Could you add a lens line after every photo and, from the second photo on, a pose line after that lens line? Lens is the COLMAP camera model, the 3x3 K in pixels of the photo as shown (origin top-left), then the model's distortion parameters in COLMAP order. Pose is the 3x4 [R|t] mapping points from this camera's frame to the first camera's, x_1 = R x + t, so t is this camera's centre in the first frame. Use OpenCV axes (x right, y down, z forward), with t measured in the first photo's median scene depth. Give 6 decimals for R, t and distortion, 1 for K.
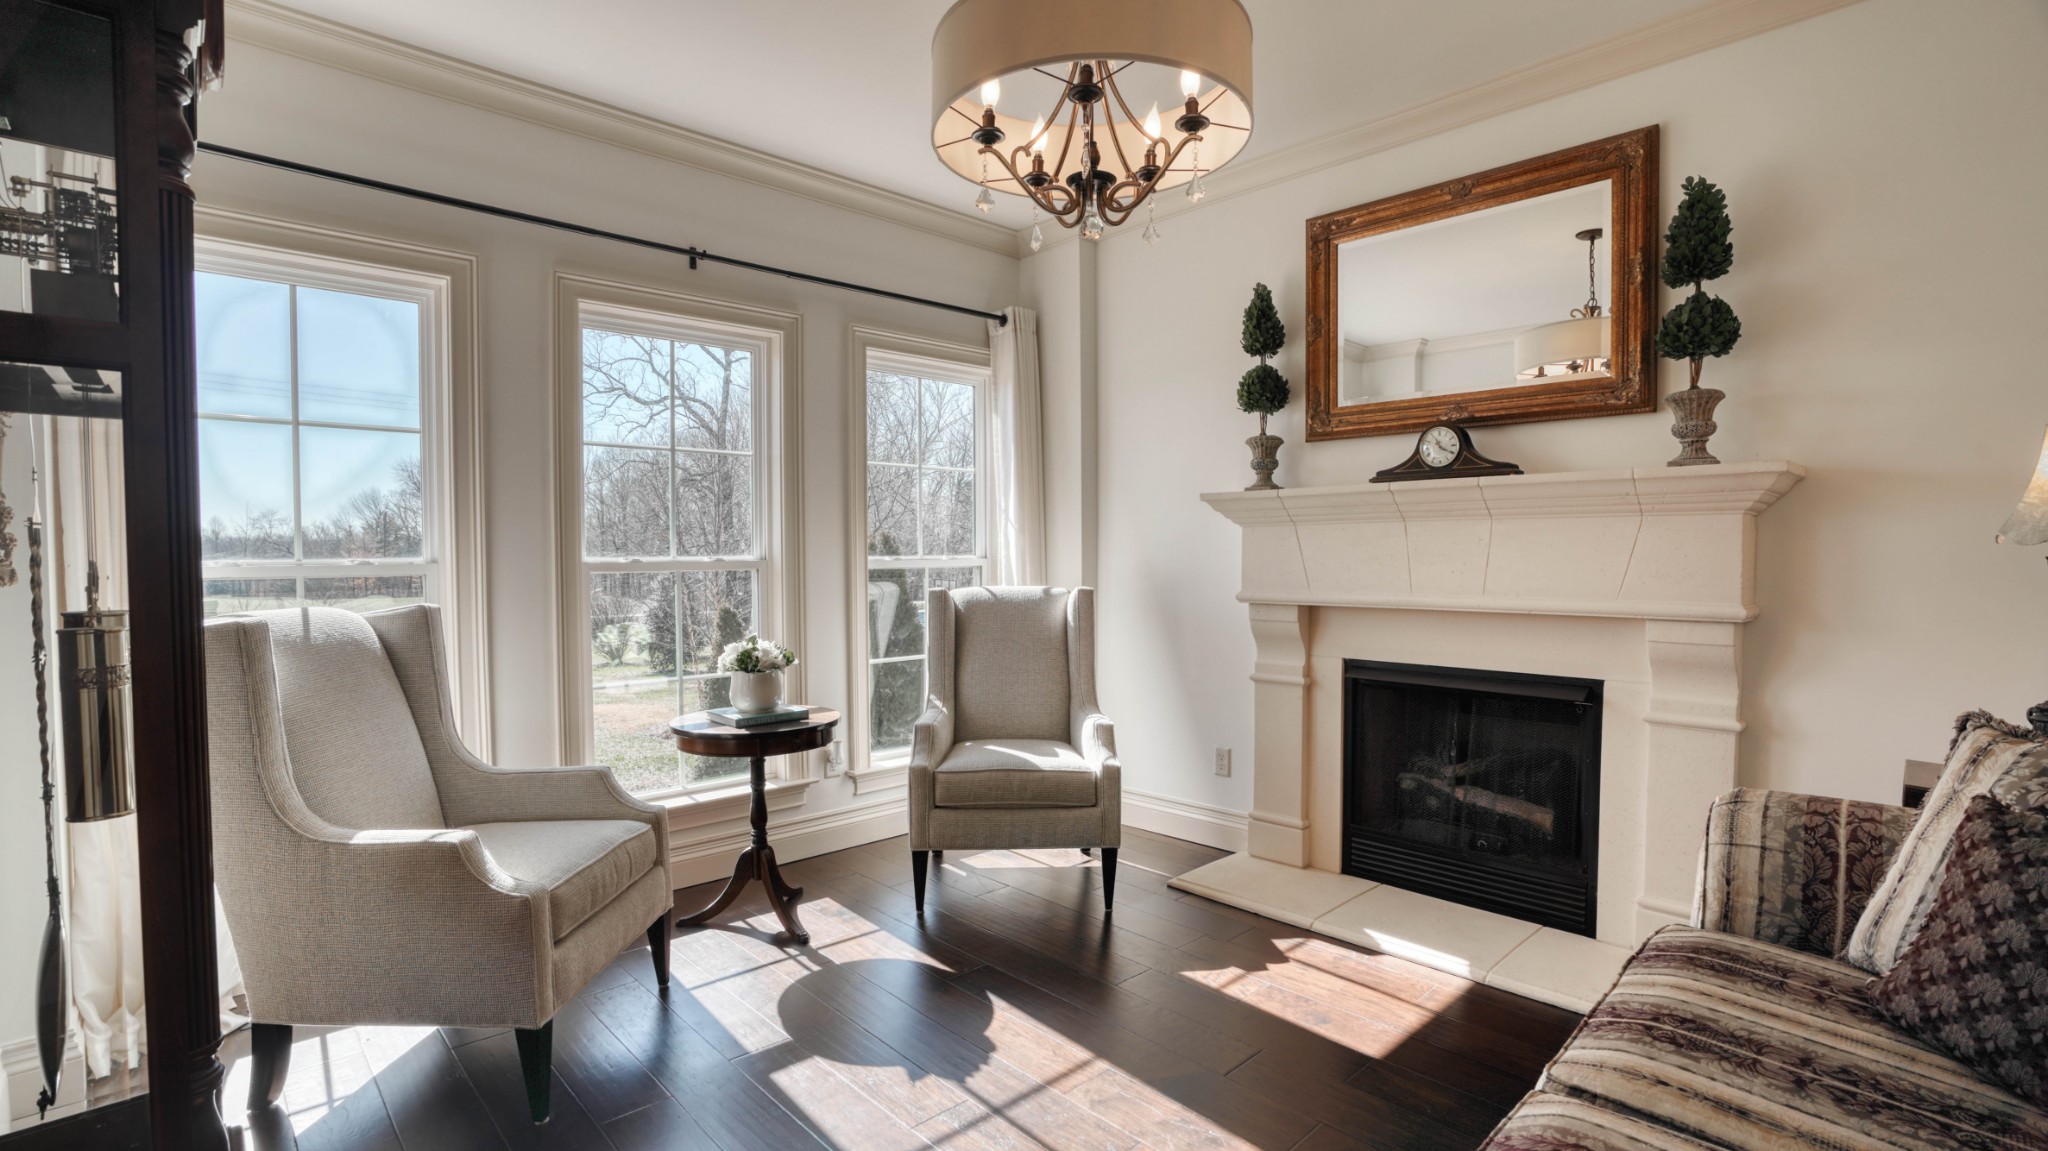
lens RADIAL K [[974.6, 0, 1032.8], [0, 974.6, 577.0], [0, 0, 1]] dist [-0.056460, 0.023534]
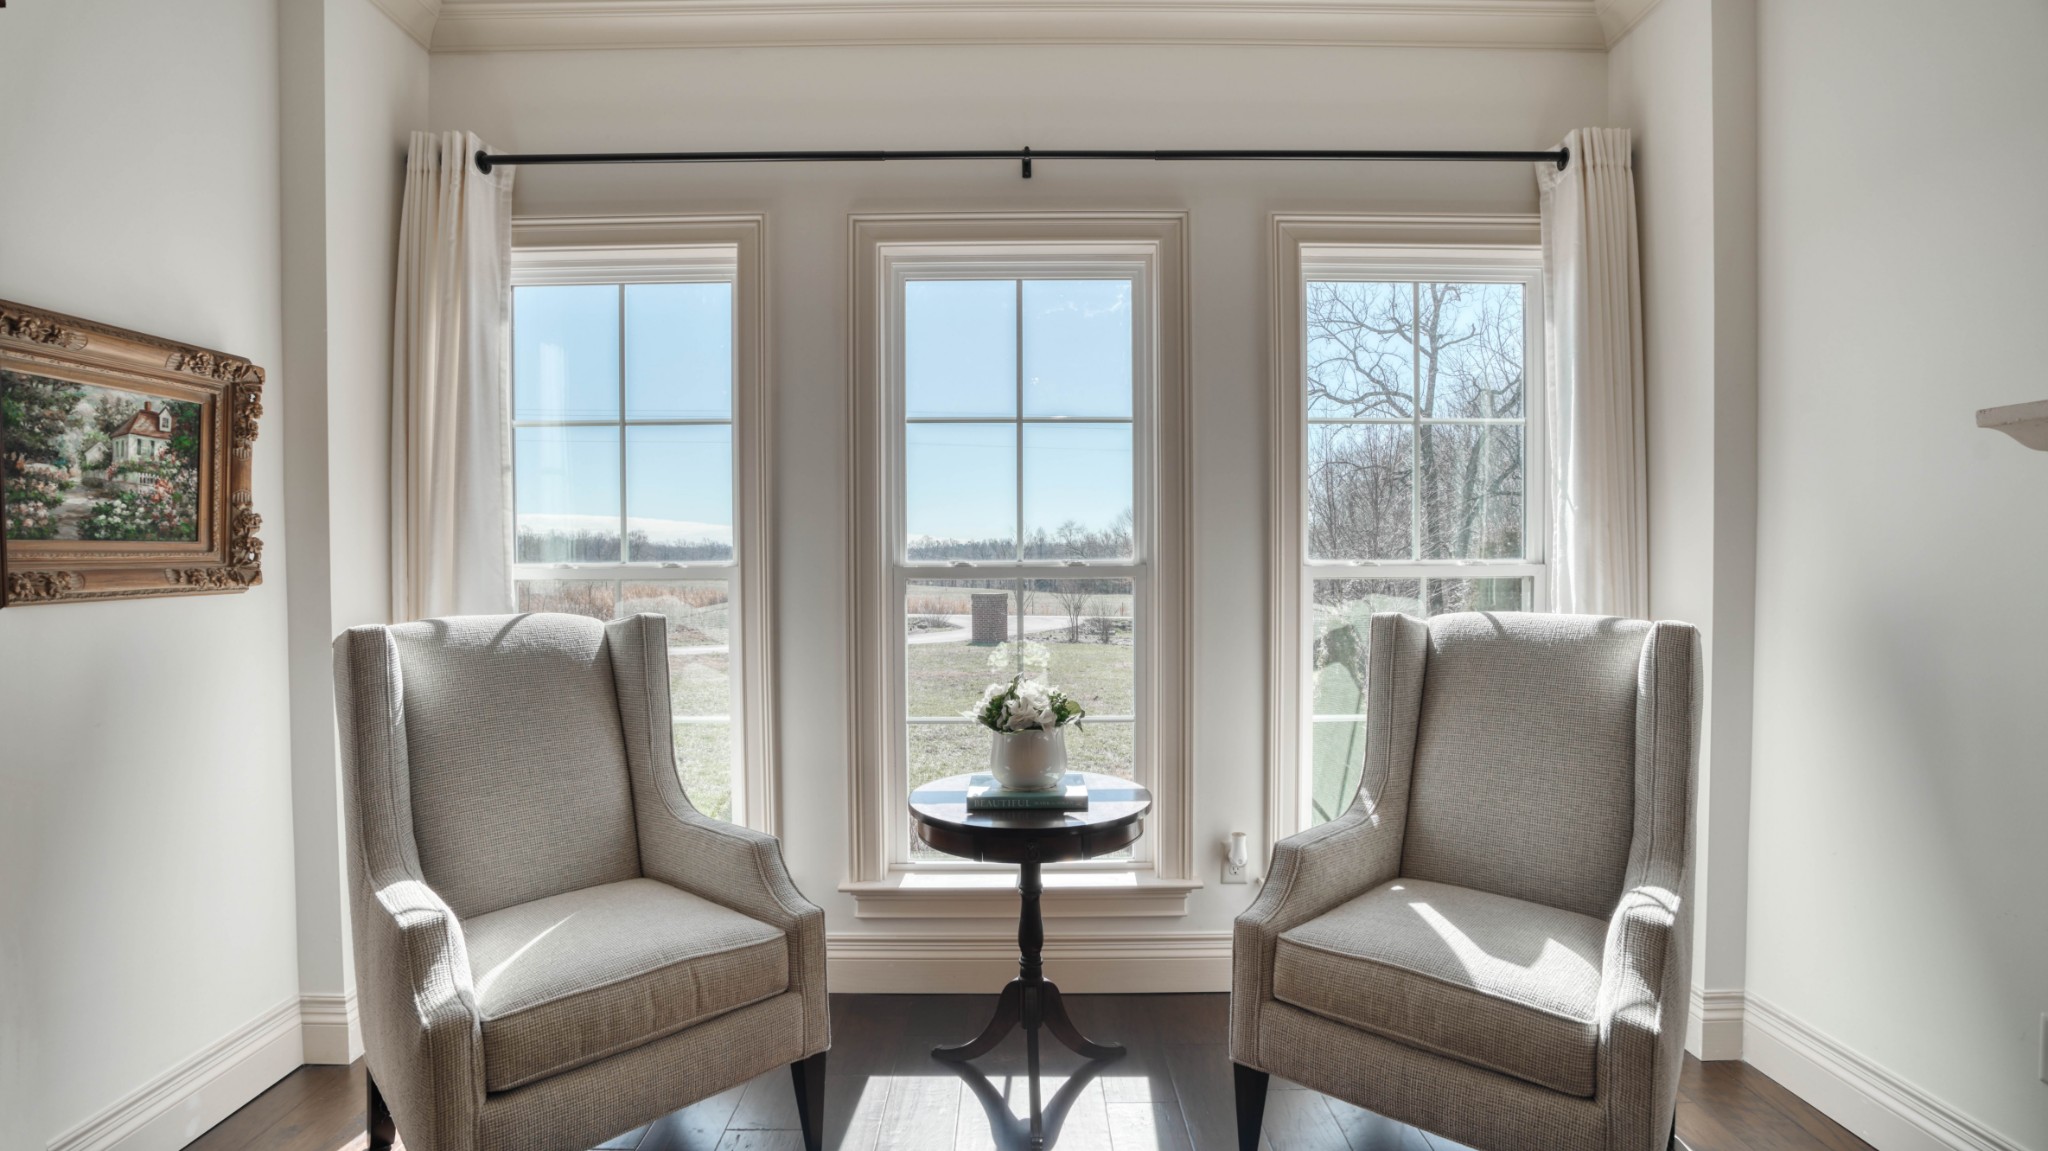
lens RADIAL K [[956.7, 0, 1022.4], [0, 956.7, 580.3], [0, 0, 1]] dist [-0.060545, 0.021222]
pose [[0.721055, 0.015763, -0.692698, 0.172651], [-0.015727, 0.999856, 0.006381, -0.010522], [0.692699, 0.006293, 0.721199, 0.496836]]
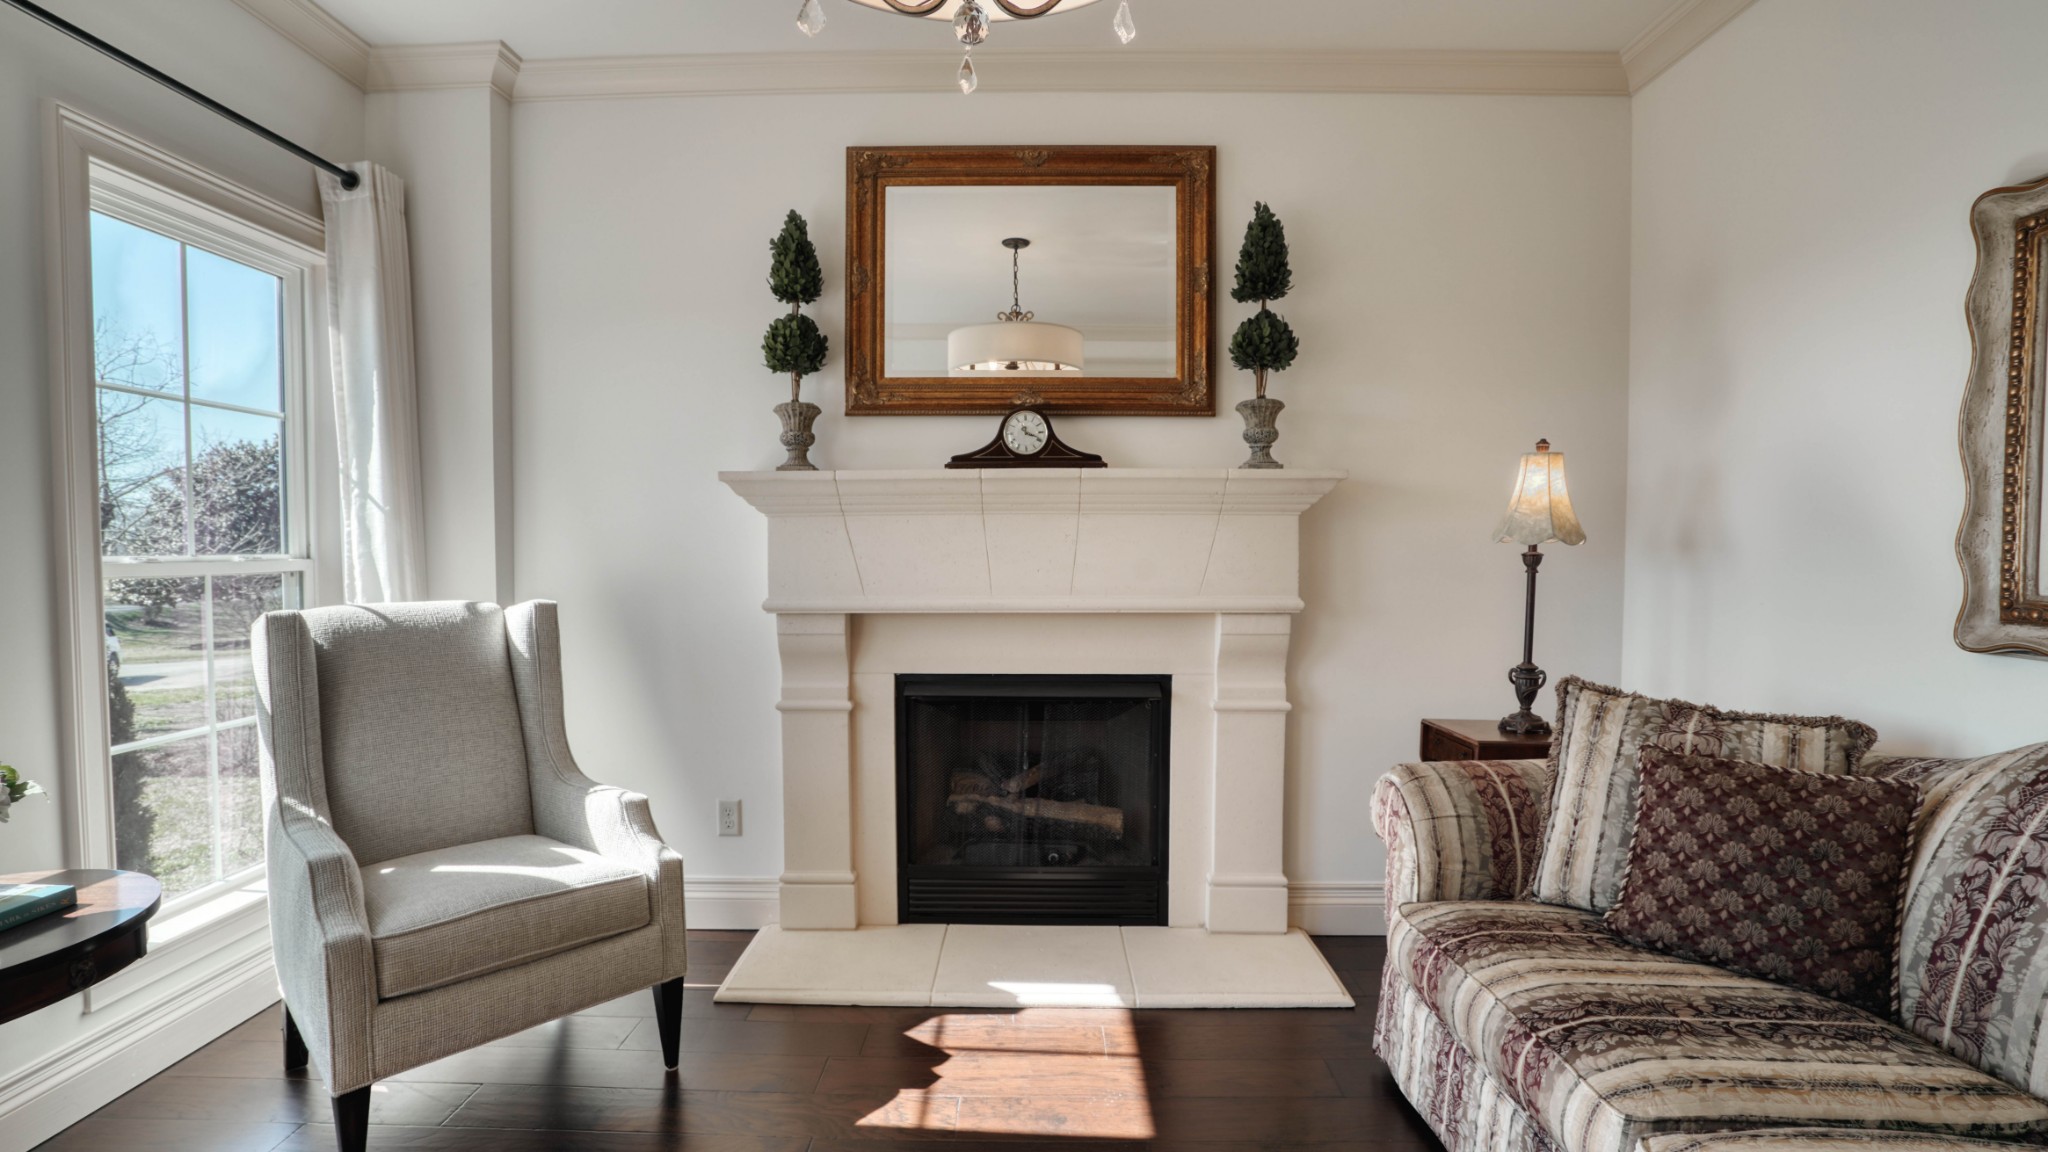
lens RADIAL K [[974.6, 0, 1032.8], [0, 974.6, 577.5], [0, 0, 1]] dist [-0.056460, 0.023534]
pose [[0.694851, -0.019653, 0.718885, -0.228794], [0.016541, 0.999799, 0.011345, -0.008939], [-0.718963, 0.004007, 0.695036, 0.345779]]
